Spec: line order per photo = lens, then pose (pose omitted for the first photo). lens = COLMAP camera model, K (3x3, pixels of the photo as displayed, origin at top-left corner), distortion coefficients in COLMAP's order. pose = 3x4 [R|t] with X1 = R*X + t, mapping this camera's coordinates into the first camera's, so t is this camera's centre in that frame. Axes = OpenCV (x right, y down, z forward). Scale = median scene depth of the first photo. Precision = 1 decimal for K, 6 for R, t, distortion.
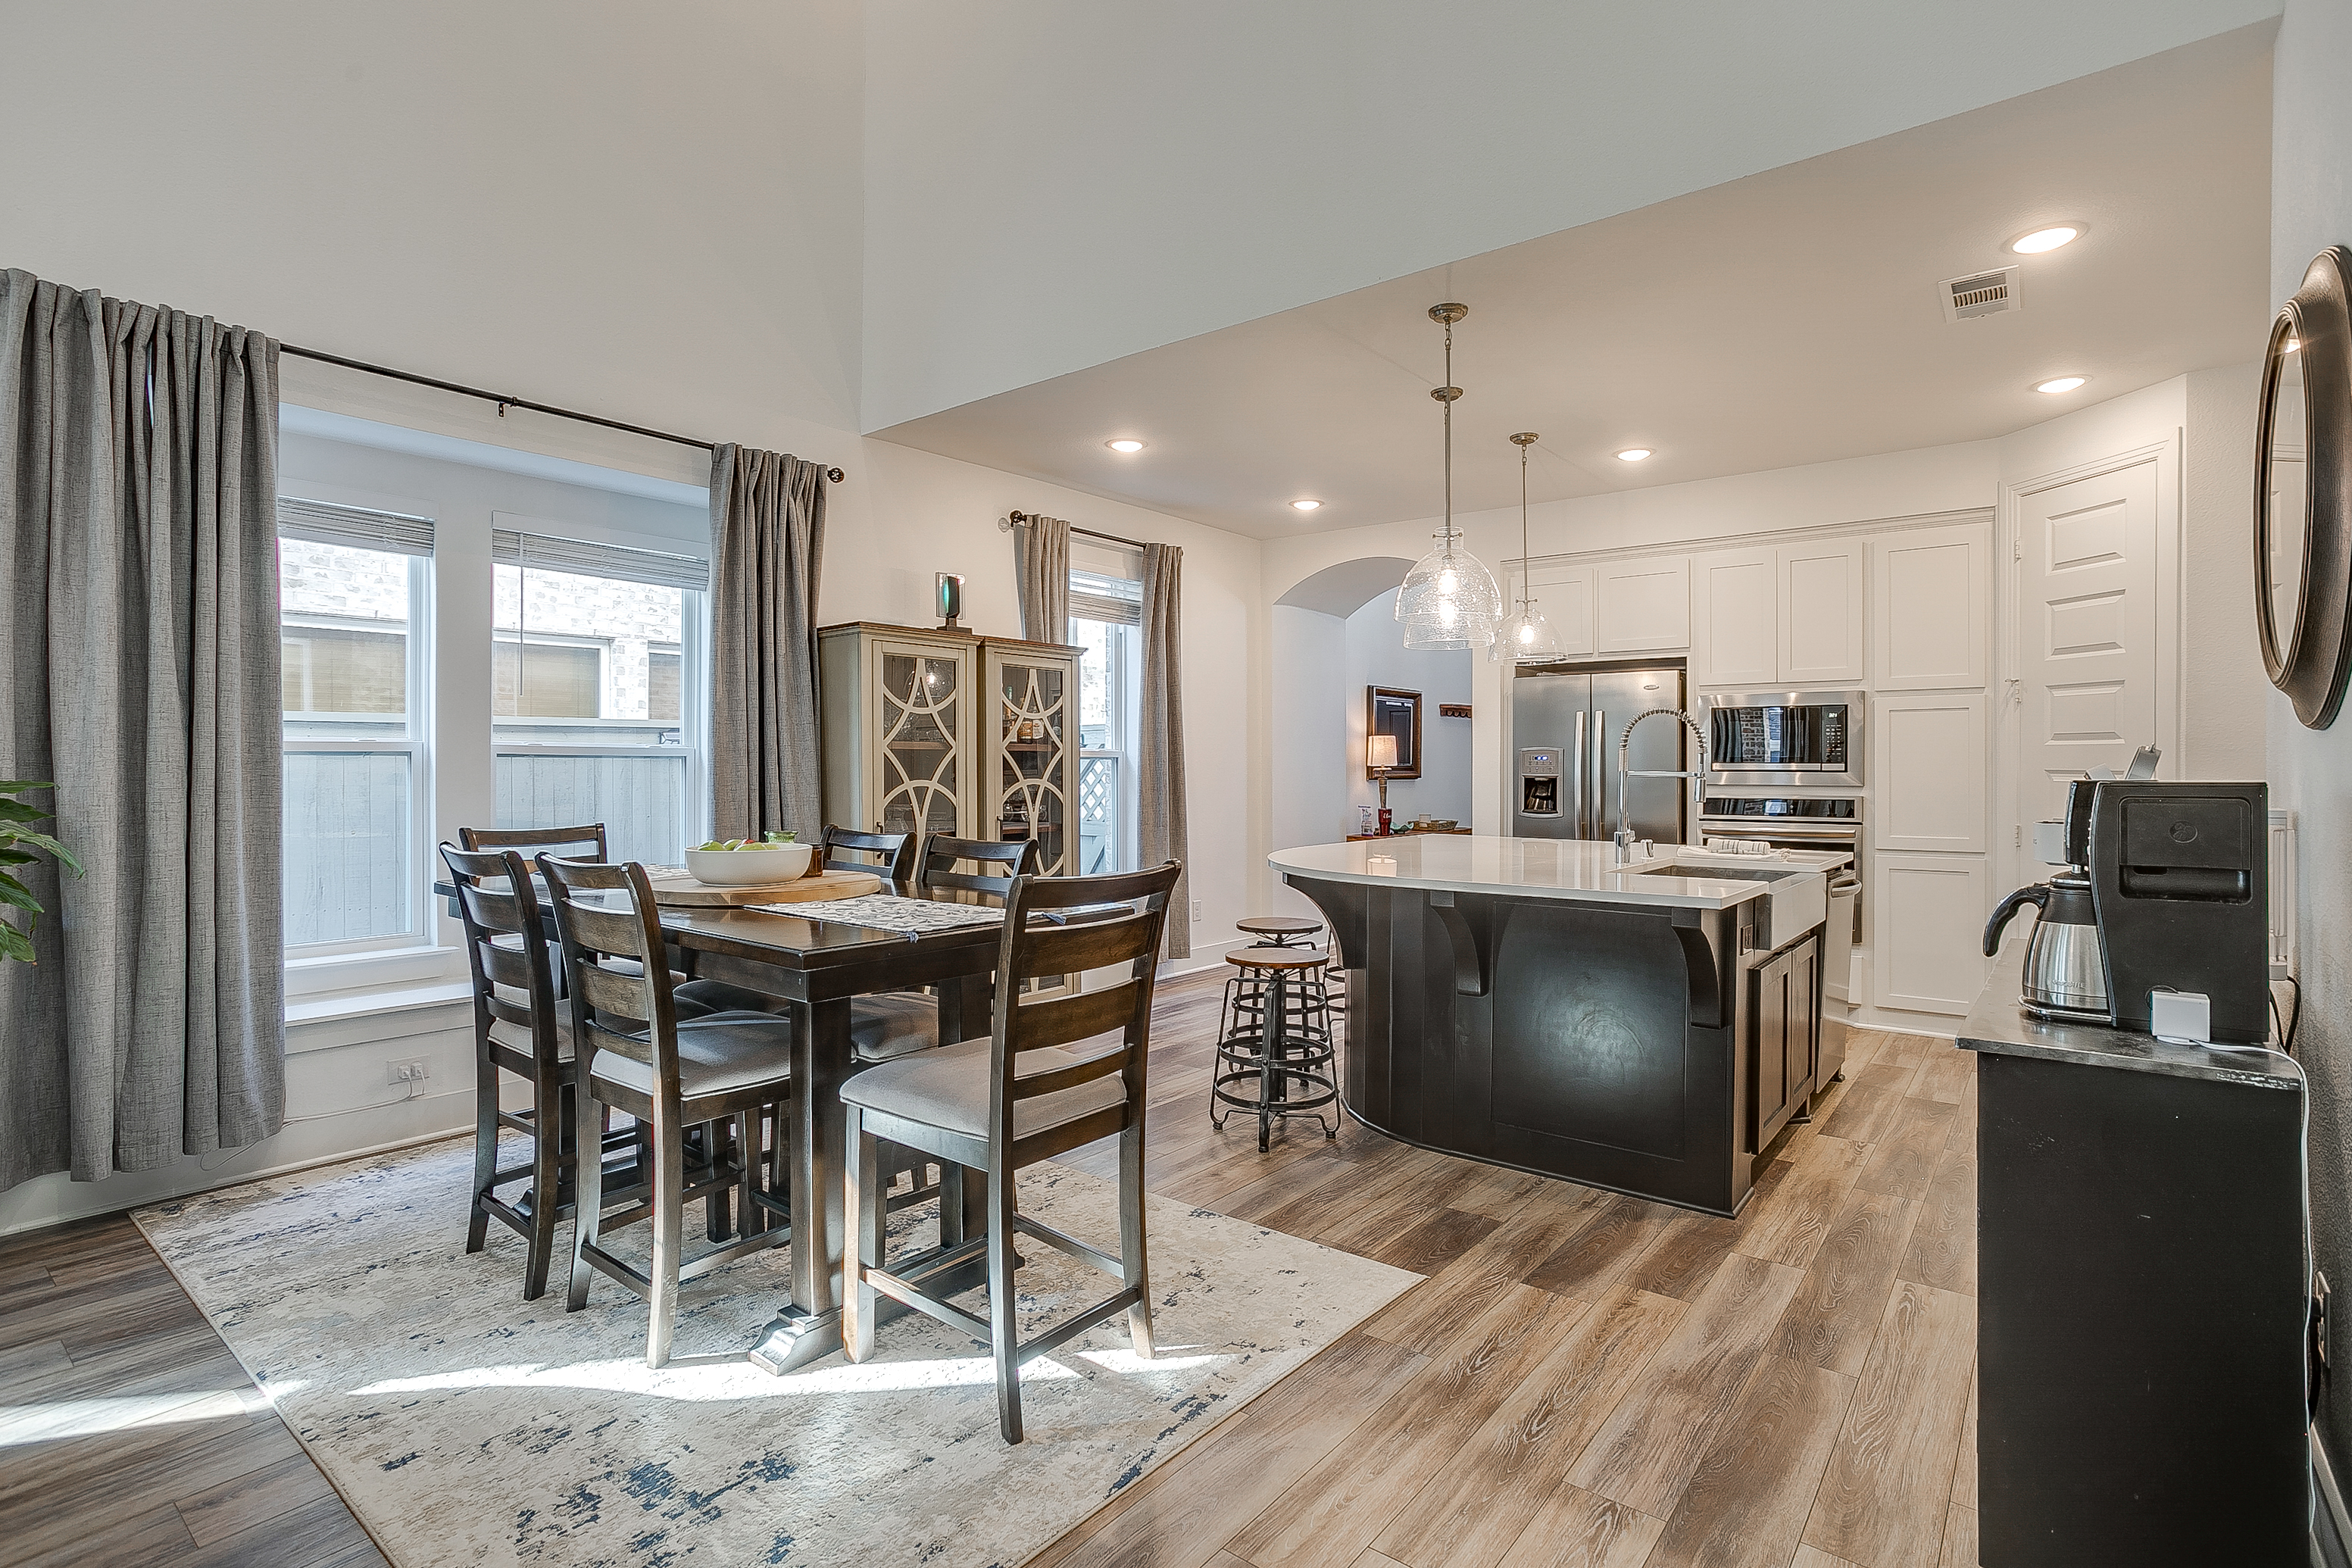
lens RADIAL K [[1139.9, 0, 1175.1], [0, 1139.9, 771.9], [0, 0, 1]] dist [-0.053271, 0.036147]
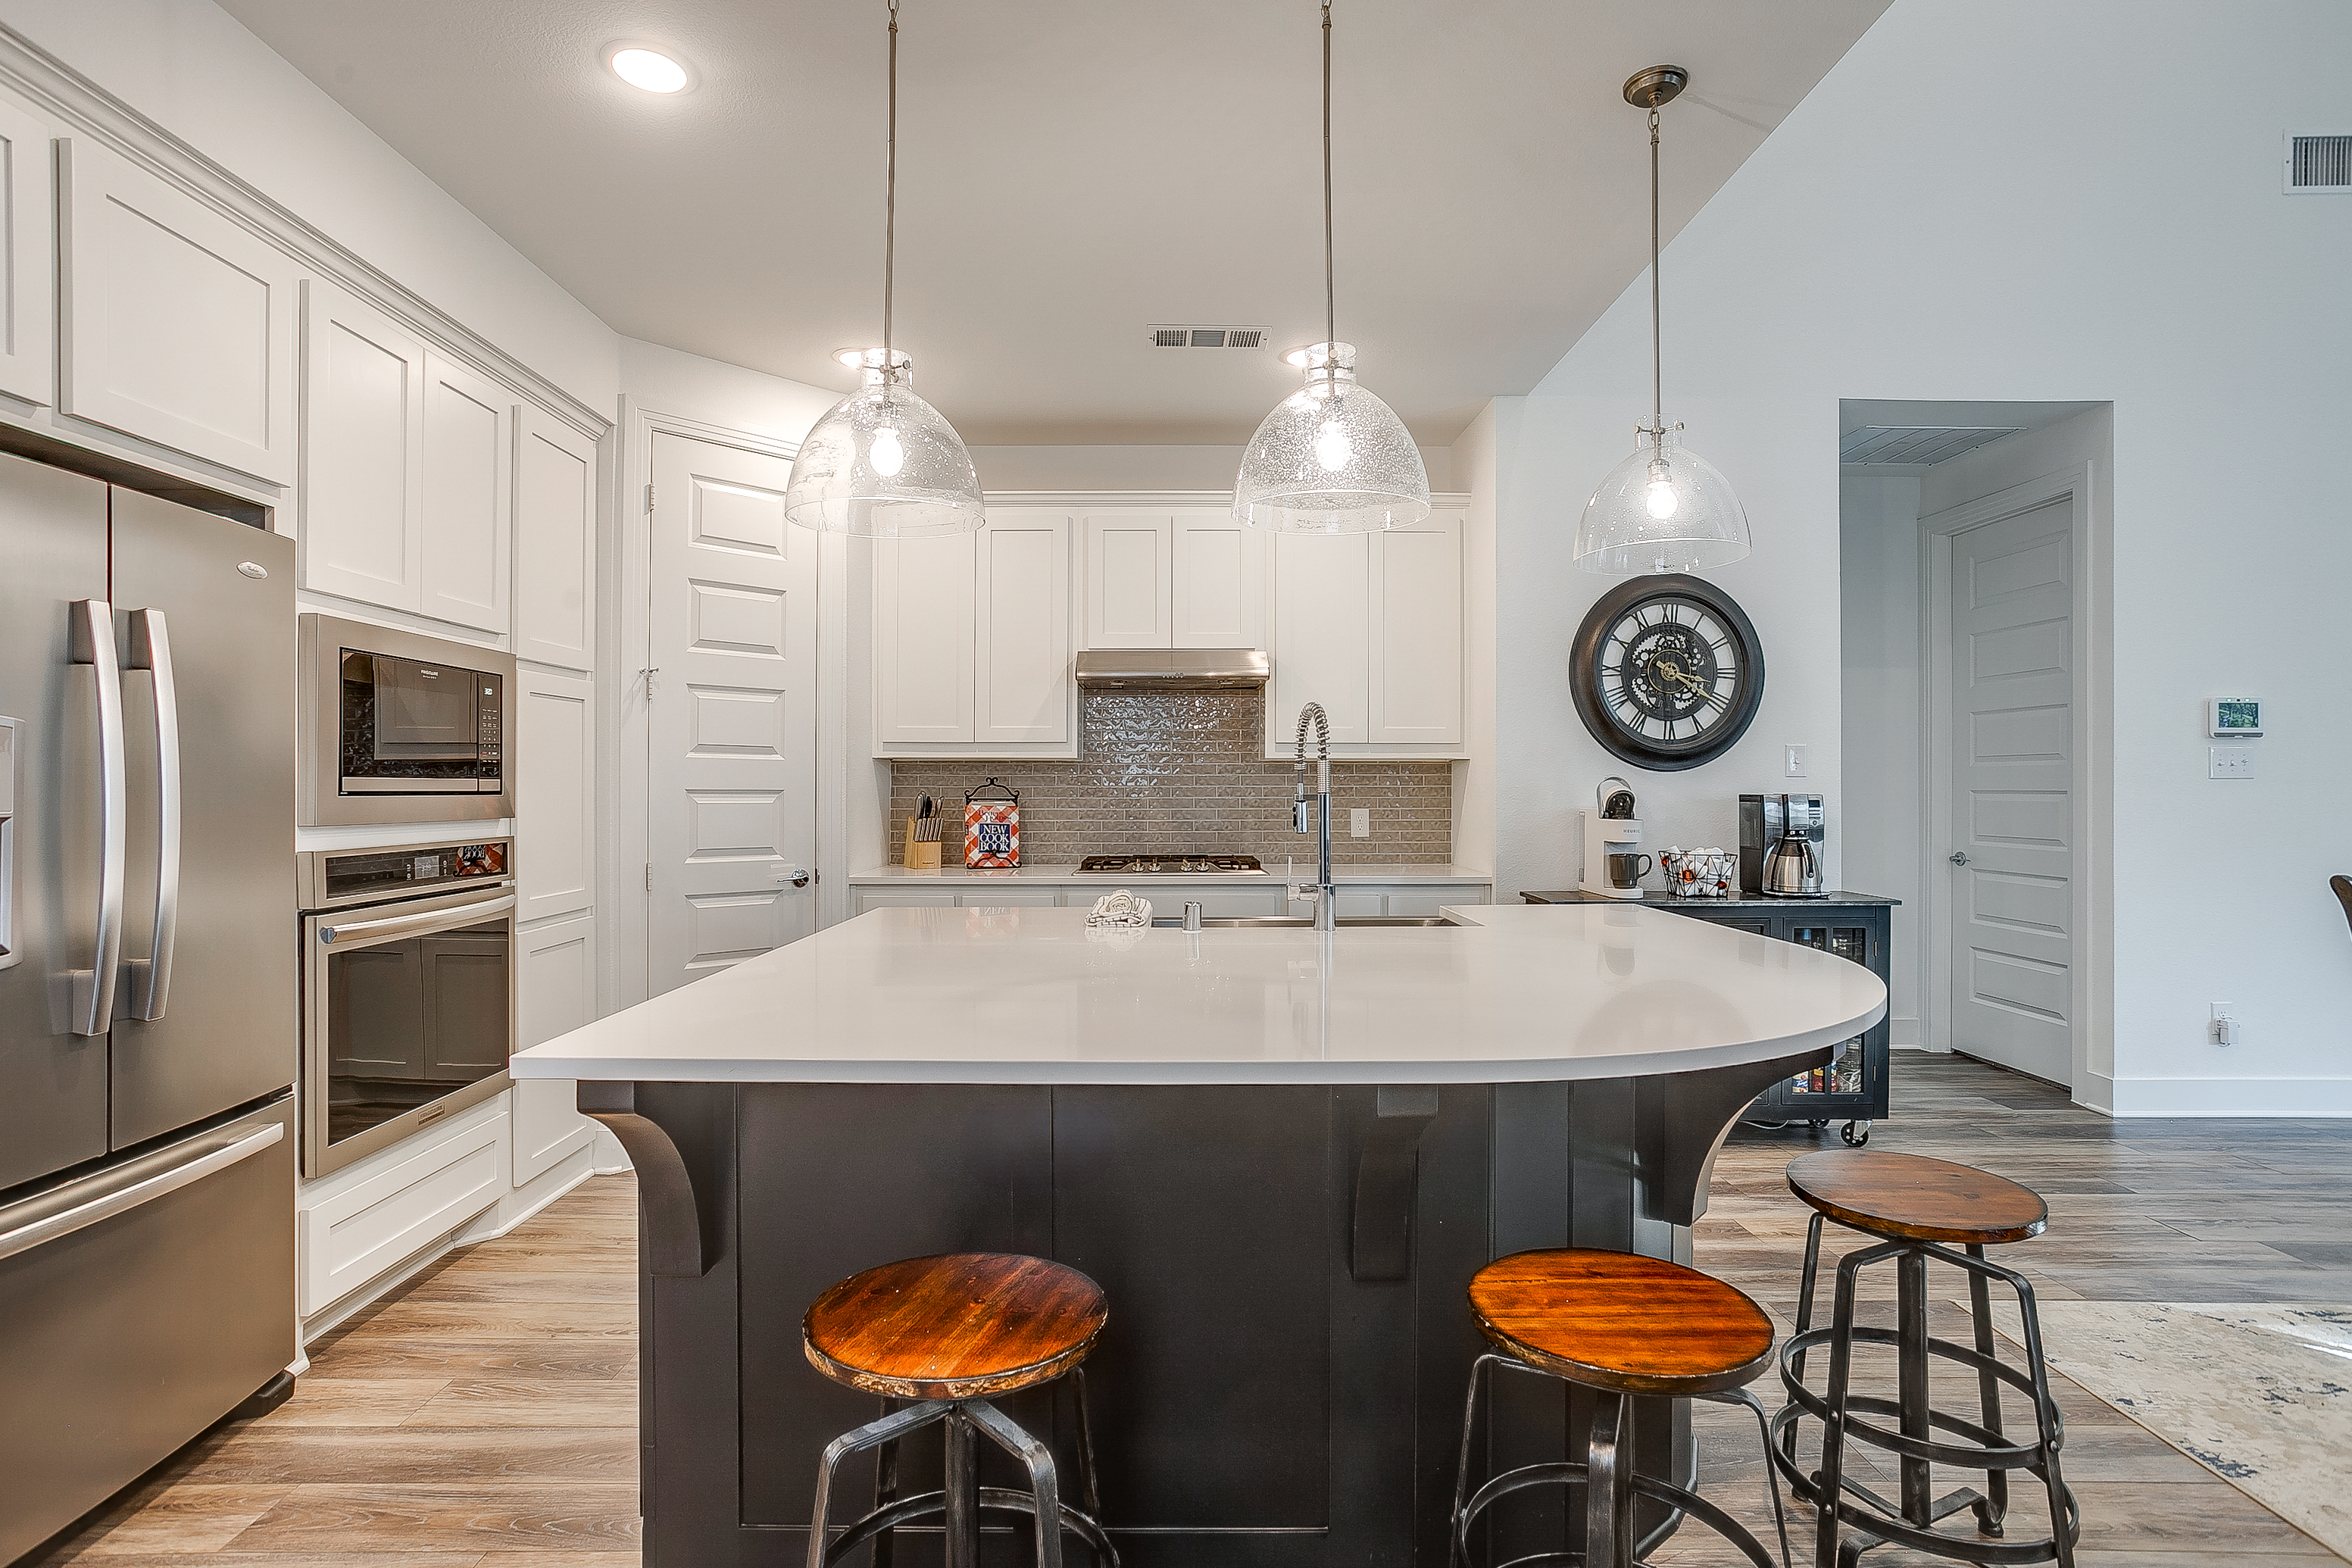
lens RADIAL K [[1149.6, 0, 1157.7], [0, 1149.6, 785.8], [0, 0, 1]] dist [-0.063101, 0.035722]
pose [[-0.626436, -0.000472, 0.779473, -0.065786], [0.000825, 0.999999, 0.001268, -0.005047], [-0.779473, 0.001437, -0.626434, 1.305647]]
